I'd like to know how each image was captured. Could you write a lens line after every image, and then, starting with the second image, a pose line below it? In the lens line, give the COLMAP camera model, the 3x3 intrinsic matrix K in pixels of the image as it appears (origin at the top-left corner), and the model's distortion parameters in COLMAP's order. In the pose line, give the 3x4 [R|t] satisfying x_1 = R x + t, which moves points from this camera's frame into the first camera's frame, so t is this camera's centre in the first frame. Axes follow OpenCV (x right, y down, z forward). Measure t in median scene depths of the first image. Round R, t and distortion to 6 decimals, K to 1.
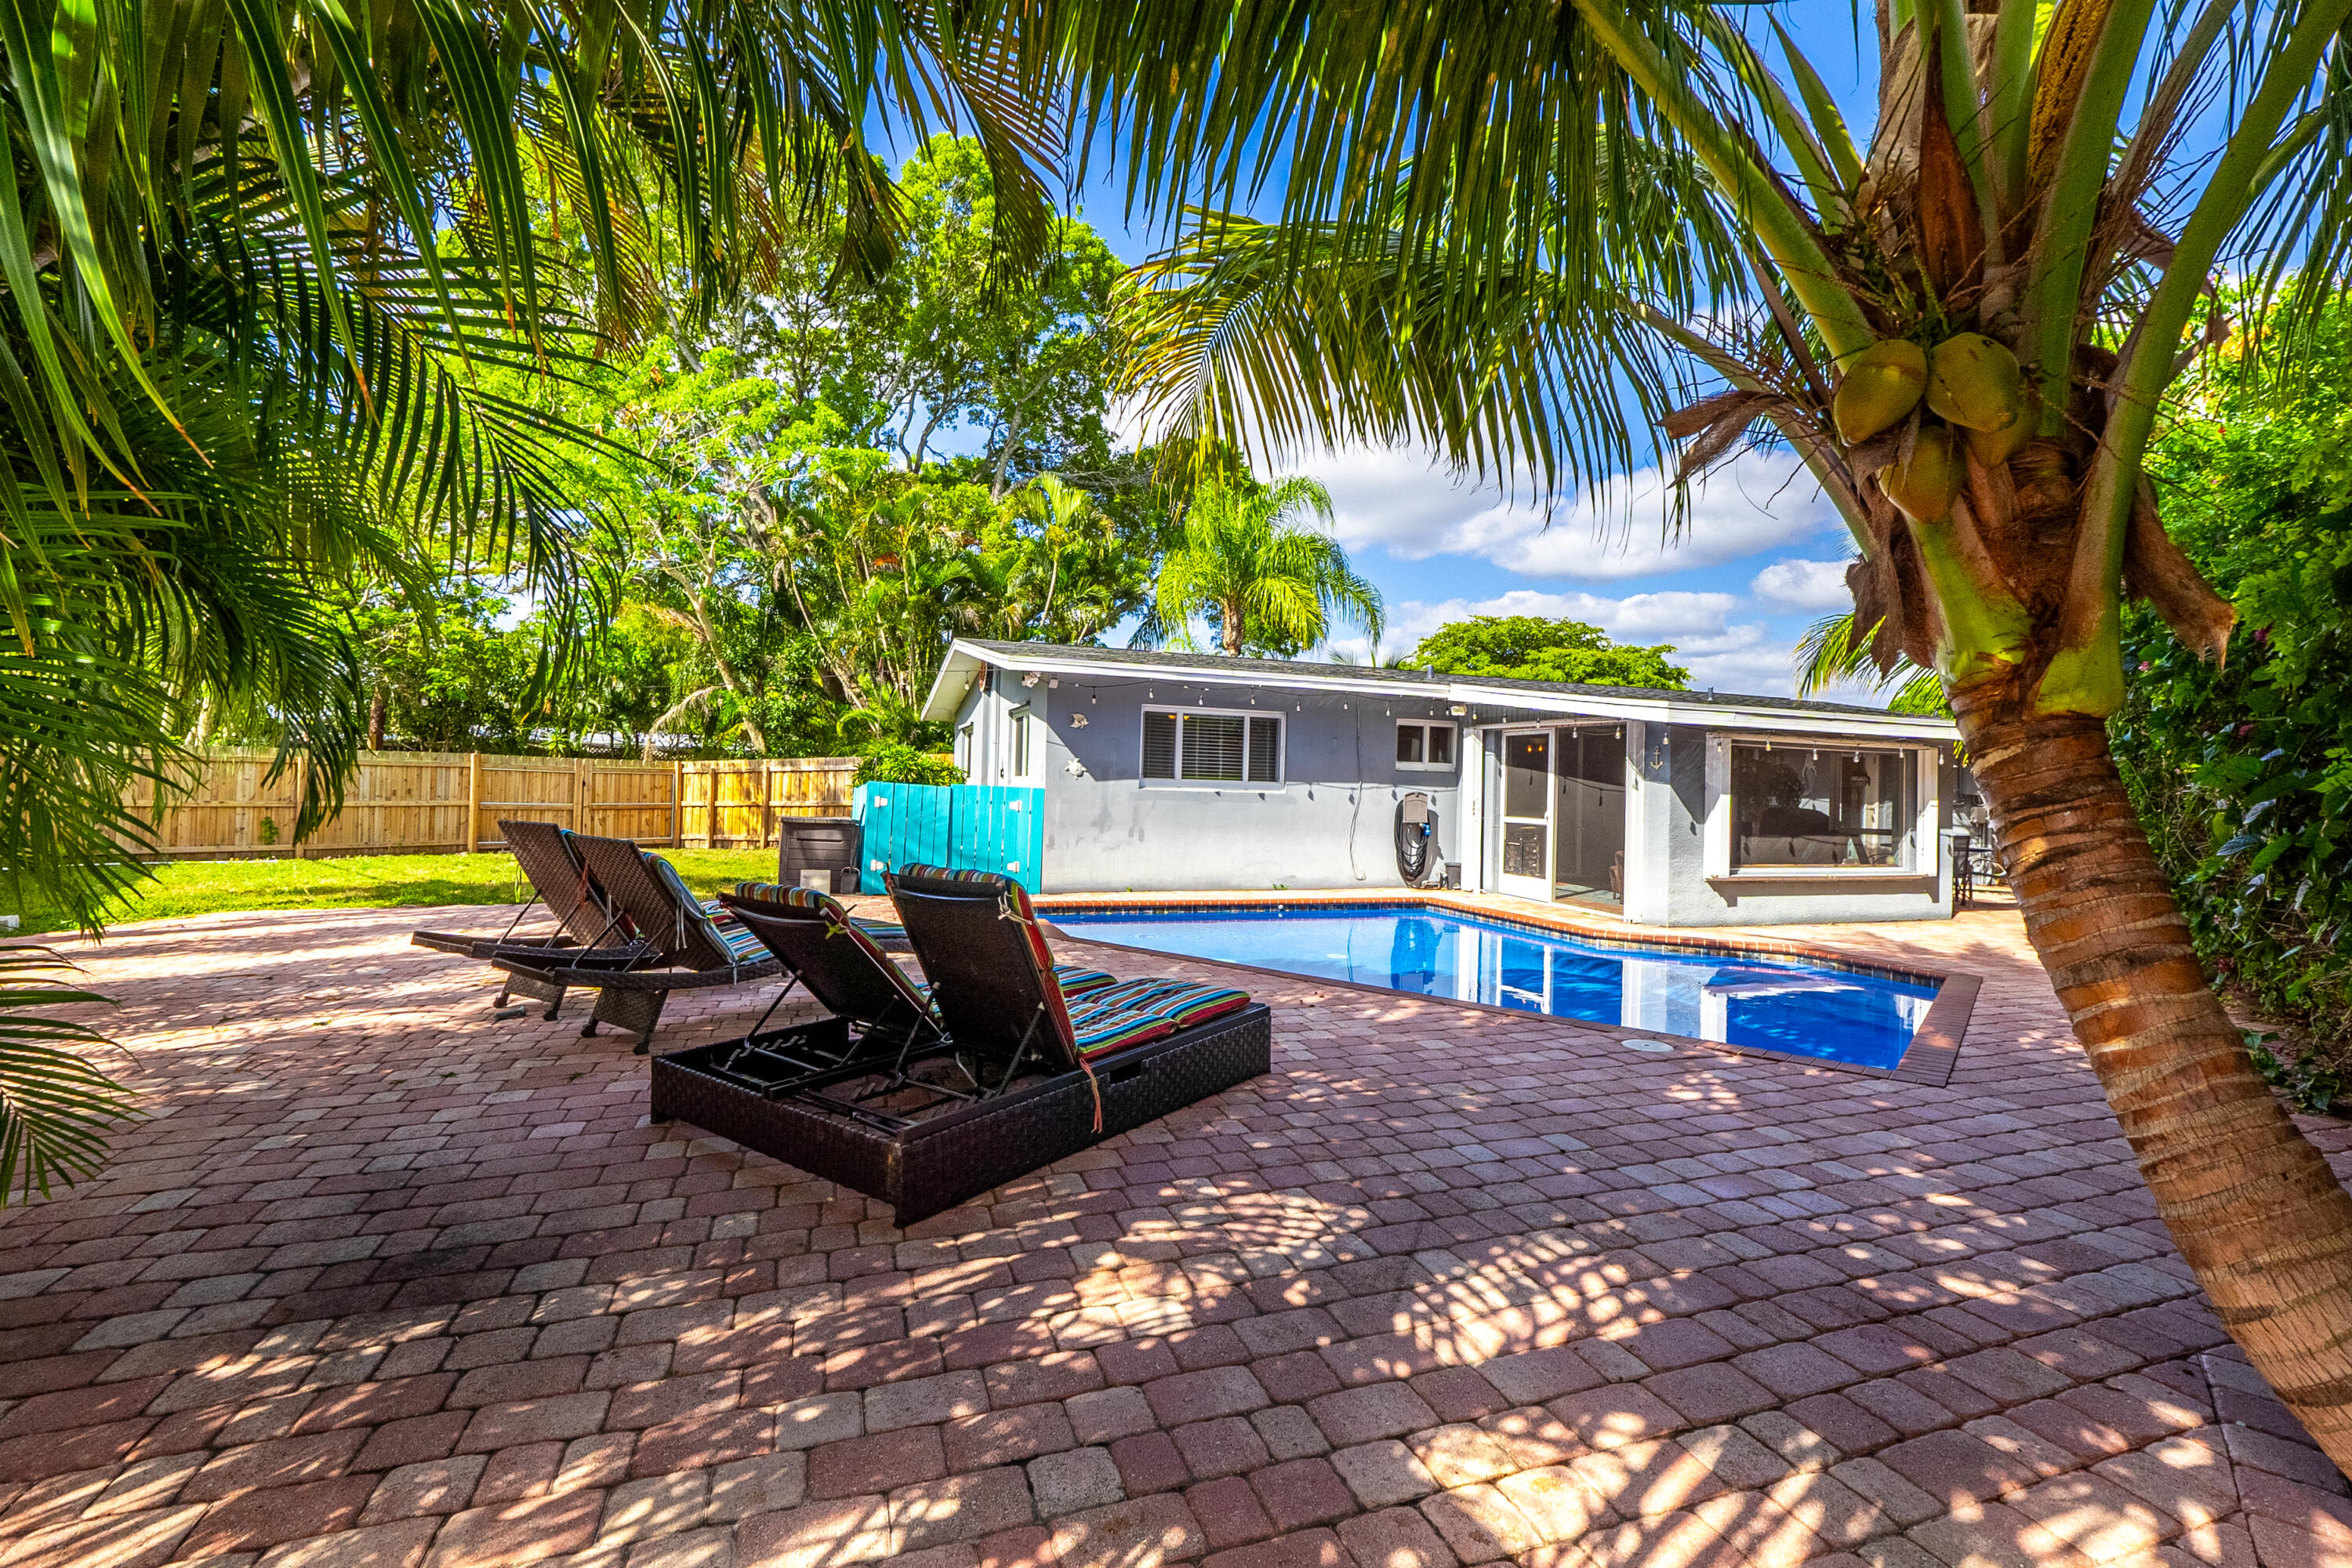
lens RADIAL K [[986.2, 0, 1203.4], [0, 986.2, 779.1], [0, 0, 1]] dist [-0.003591, 0.000013]
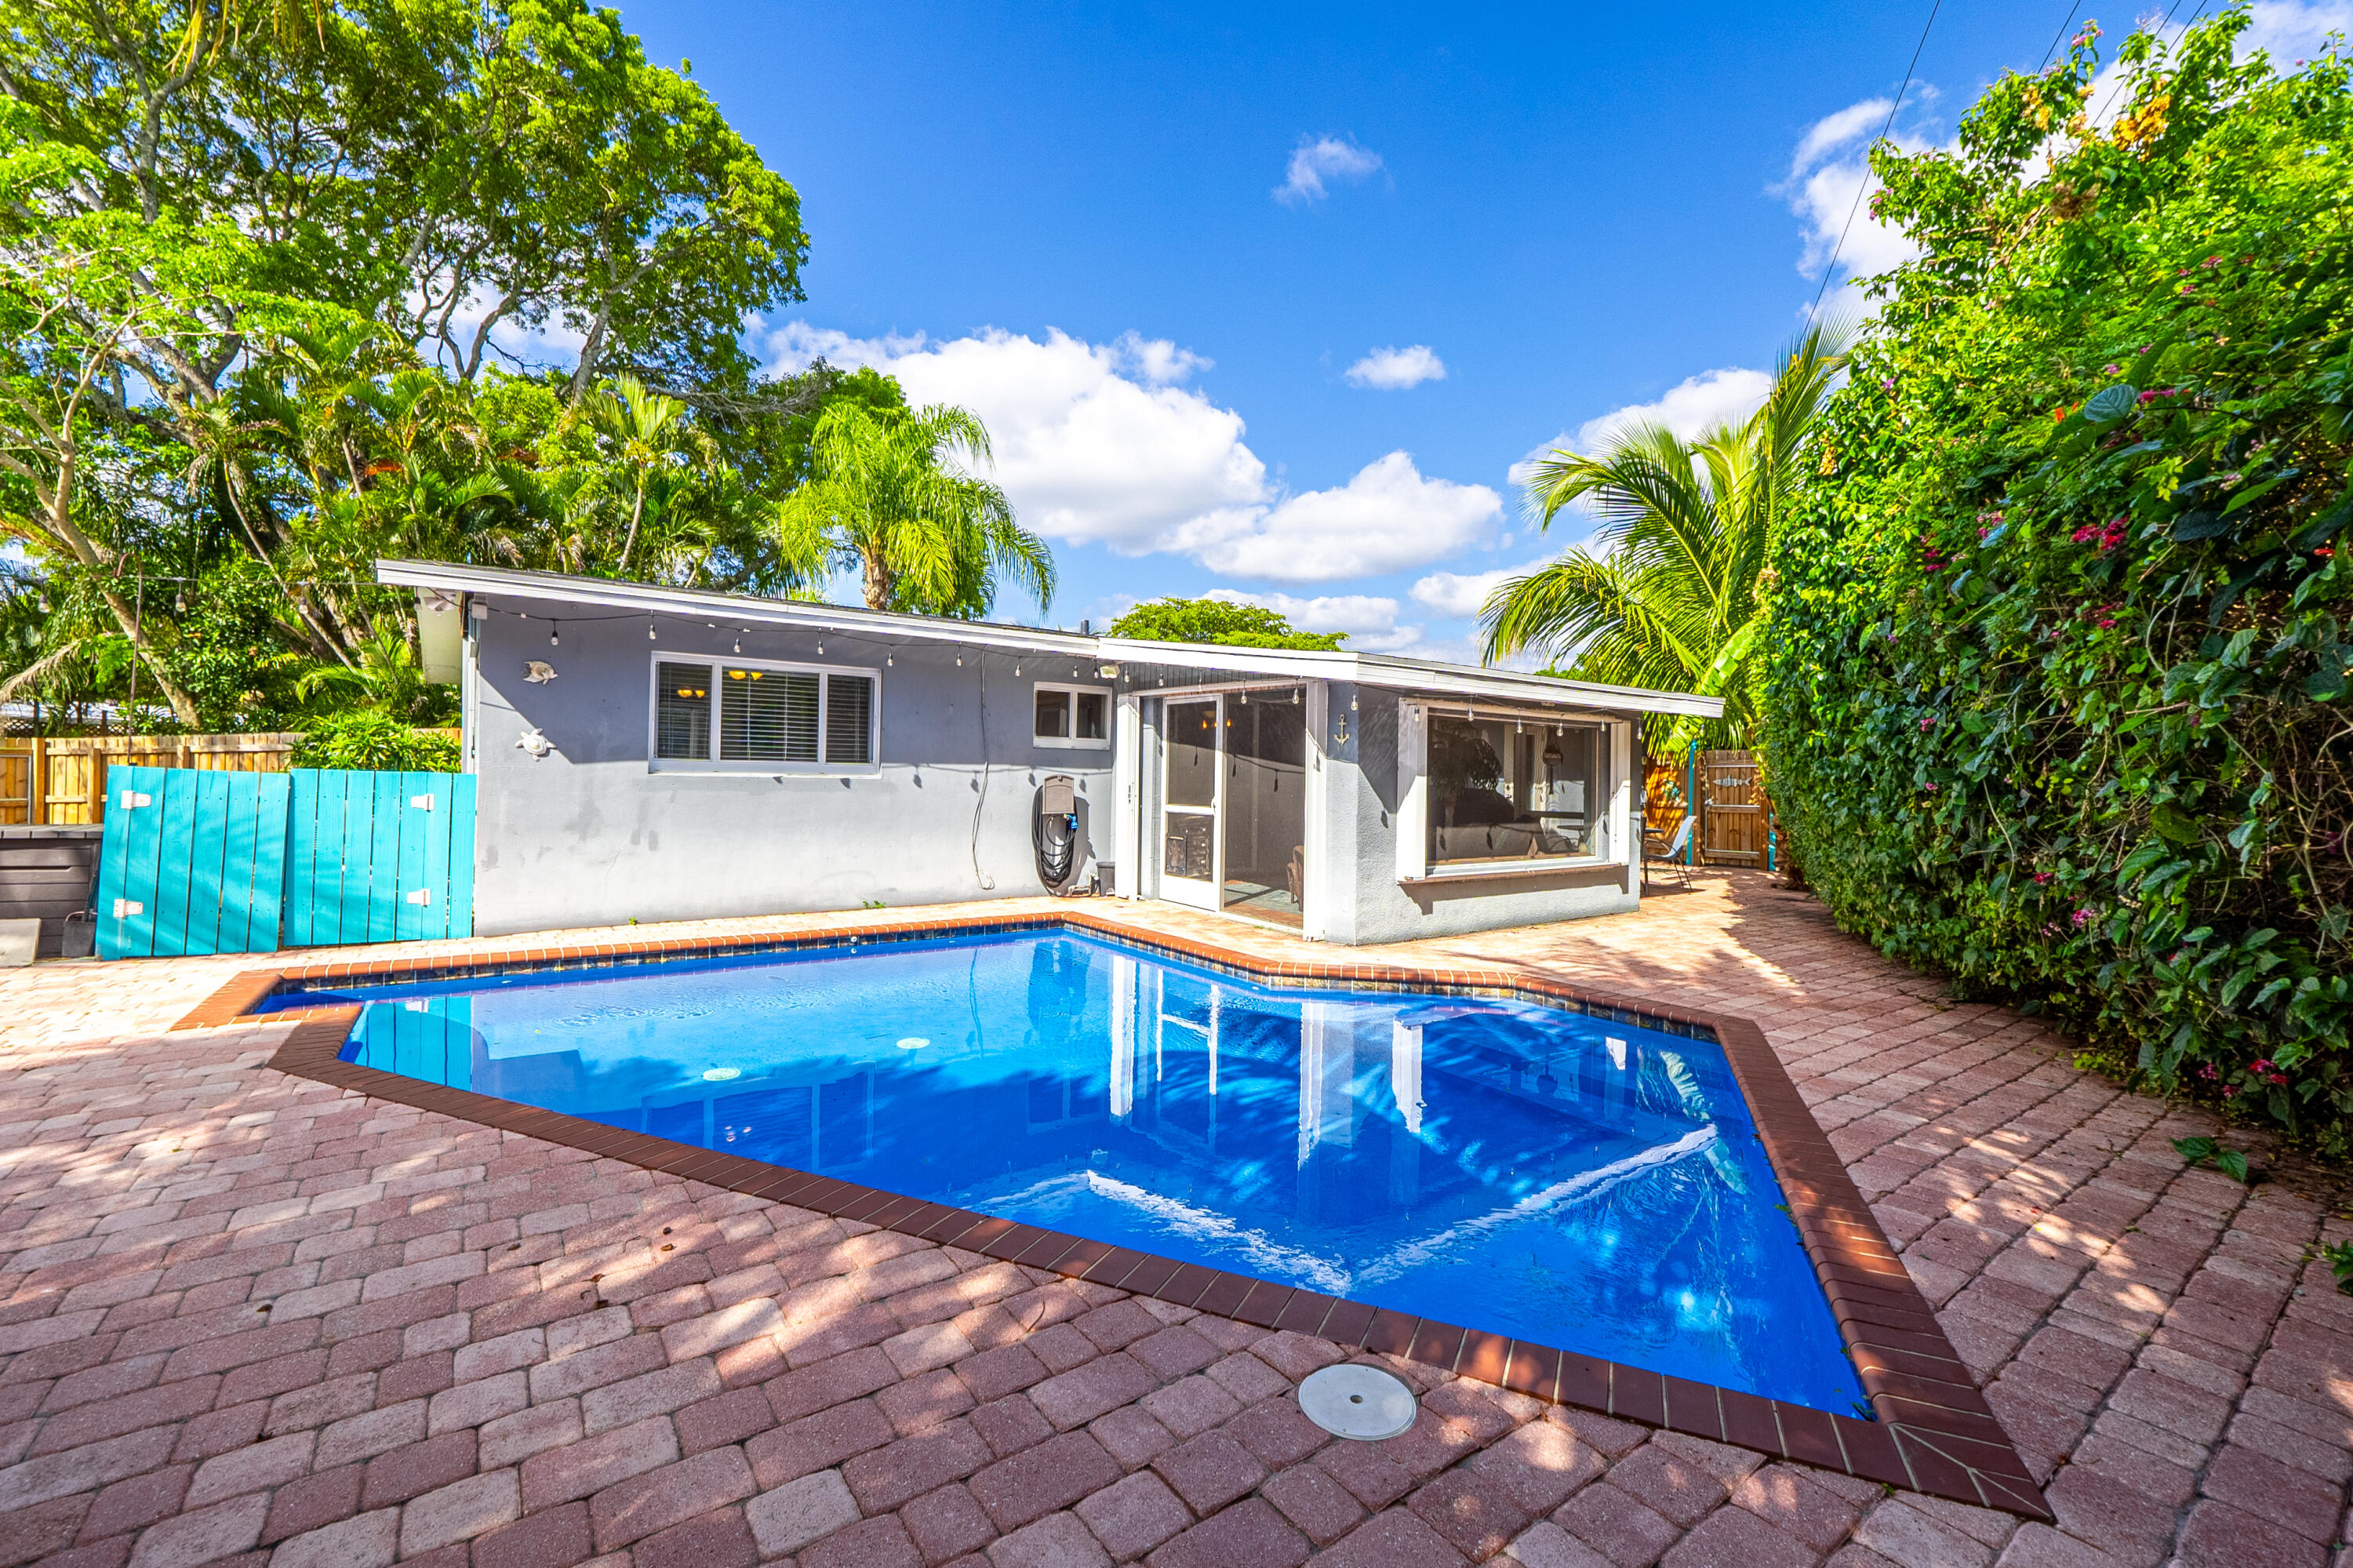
lens RADIAL K [[986.6, 0, 1203.9], [0, 986.6, 779.1], [0, 0, 1]] dist [-0.003591, 0.000013]
pose [[0.954425, -0.010004, 0.298284, 0.093831], [0.004475, 0.999805, 0.019215, 0.001791], [-0.298419, -0.017004, 0.954284, 0.219254]]
